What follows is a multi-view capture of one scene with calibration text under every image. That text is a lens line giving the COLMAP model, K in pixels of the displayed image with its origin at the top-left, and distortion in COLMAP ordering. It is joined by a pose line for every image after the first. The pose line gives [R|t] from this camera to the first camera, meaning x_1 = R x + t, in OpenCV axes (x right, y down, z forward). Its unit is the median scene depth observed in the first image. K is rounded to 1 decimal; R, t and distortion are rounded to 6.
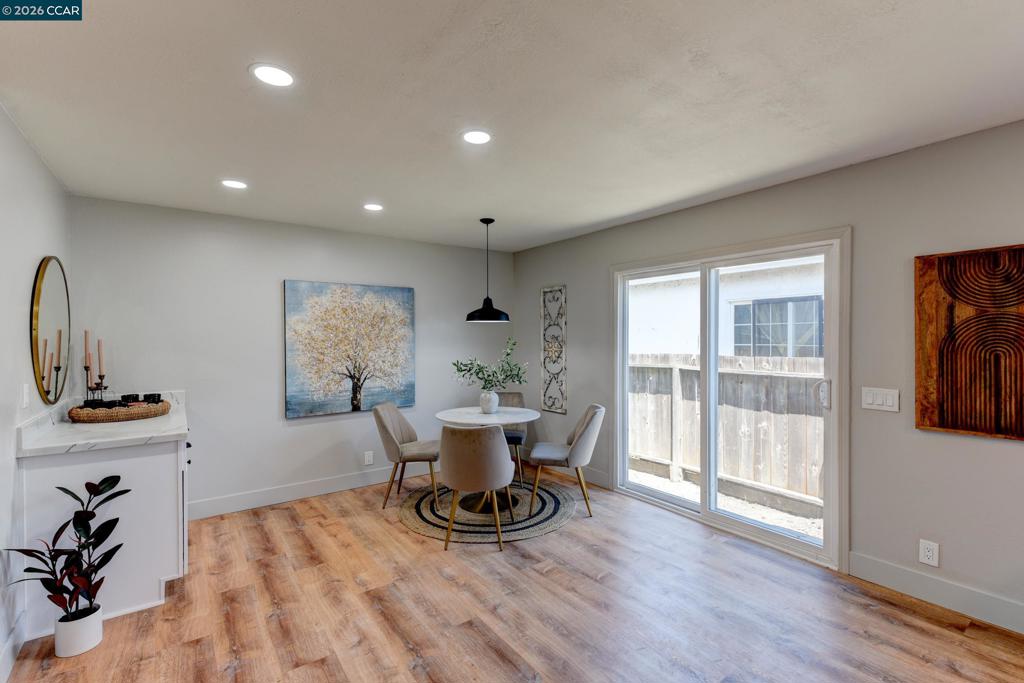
lens RADIAL K [[452.7, 0, 520.4], [0, 452.7, 338.6], [0, 0, 1]] dist [0.005638, -0.001058]
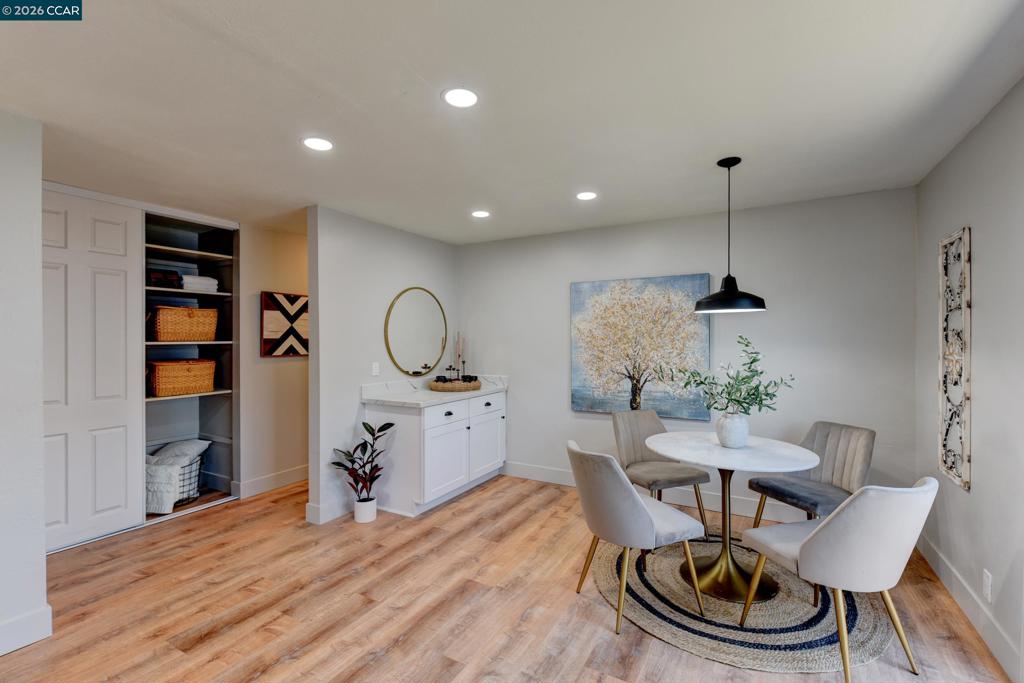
lens RADIAL K [[452.7, 0, 522.0], [0, 452.7, 340.7], [0, 0, 1]] dist [0.005638, -0.001058]
pose [[0.411321, 0.007098, -0.911463, 0.535275], [0.000026, 0.999970, 0.007799, 0.001216], [0.911490, -0.003232, 0.411309, 0.560635]]
